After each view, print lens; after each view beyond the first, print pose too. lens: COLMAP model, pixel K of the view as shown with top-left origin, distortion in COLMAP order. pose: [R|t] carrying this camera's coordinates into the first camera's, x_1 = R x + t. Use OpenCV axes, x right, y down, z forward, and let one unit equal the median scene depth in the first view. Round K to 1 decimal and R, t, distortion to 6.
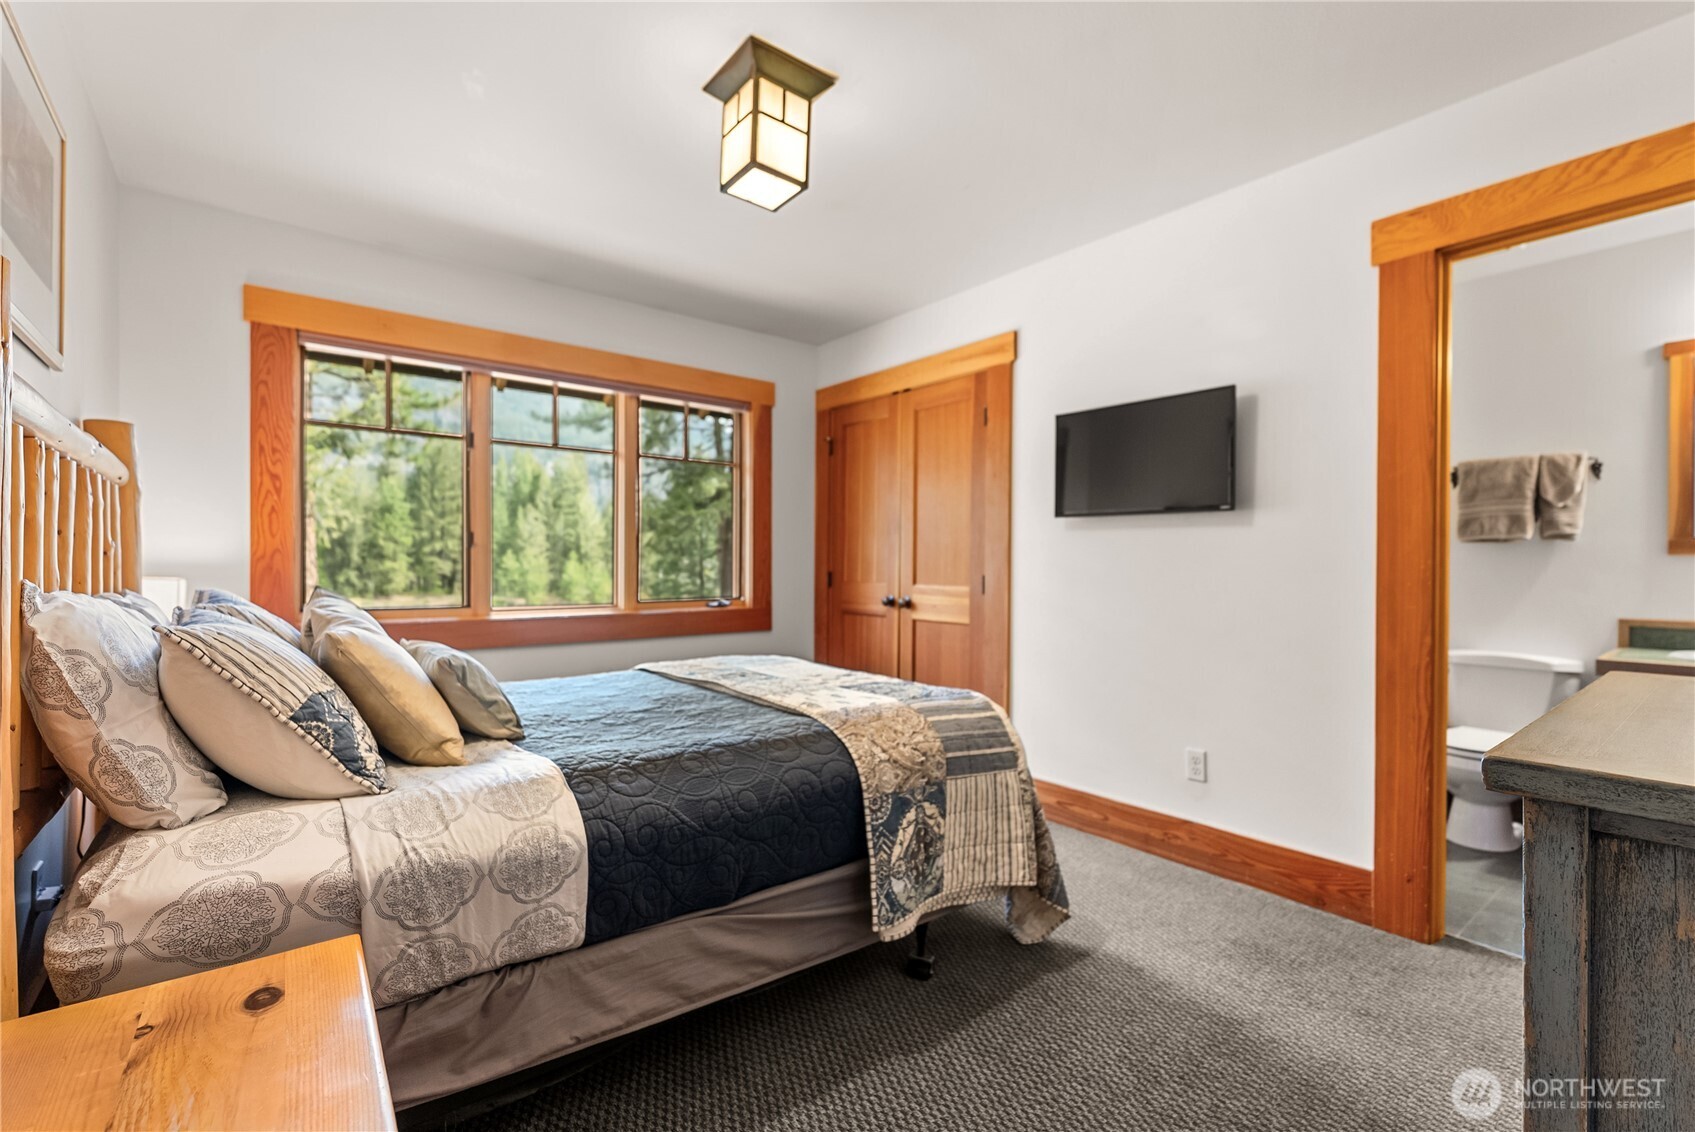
lens RADIAL K [[746.3, 0, 847.5], [0, 746.3, 566.0], [0, 0, 1]] dist [0.000512, -0.000079]
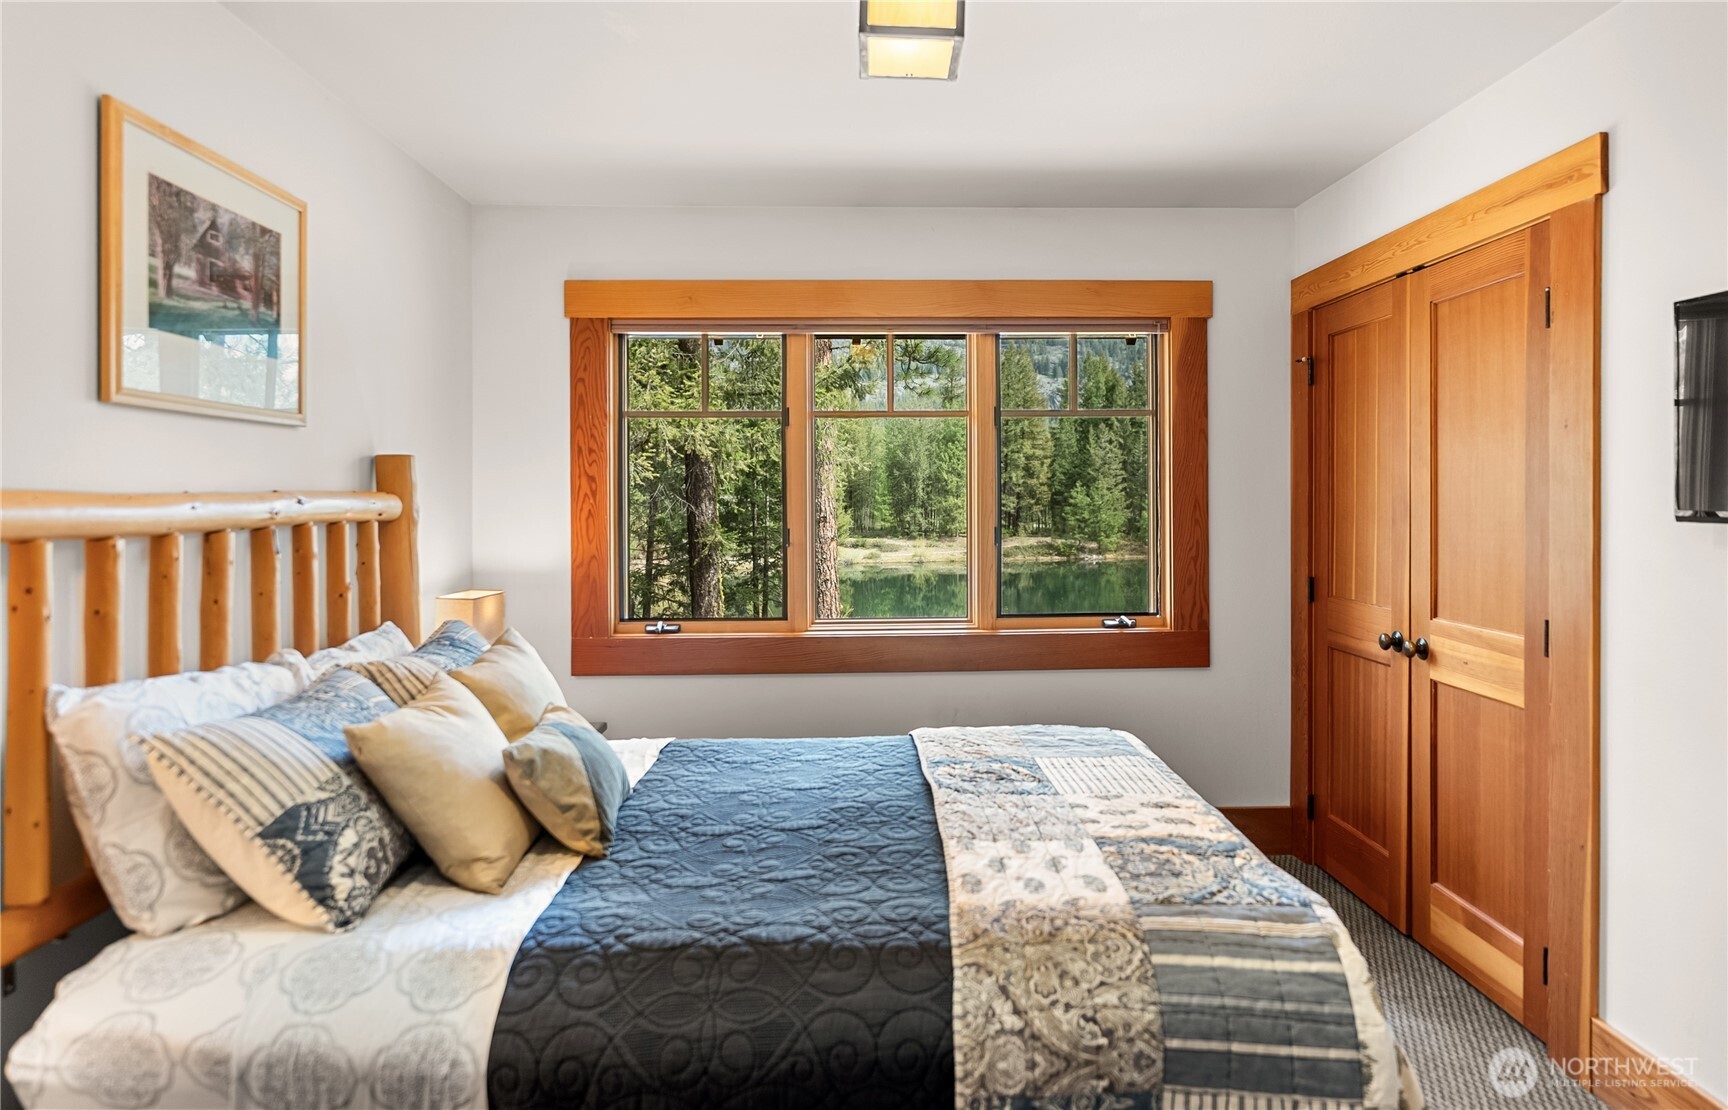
lens RADIAL K [[989.4, 0, 862.9], [0, 989.4, 495.2], [0, 0, 1]] dist [-0.002371, 0.000921]
pose [[0.799020, -0.012844, -0.601168, 0.401454], [0.010633, 0.999917, -0.007231, -0.135004], [0.601211, -0.000614, 0.799090, 0.327387]]
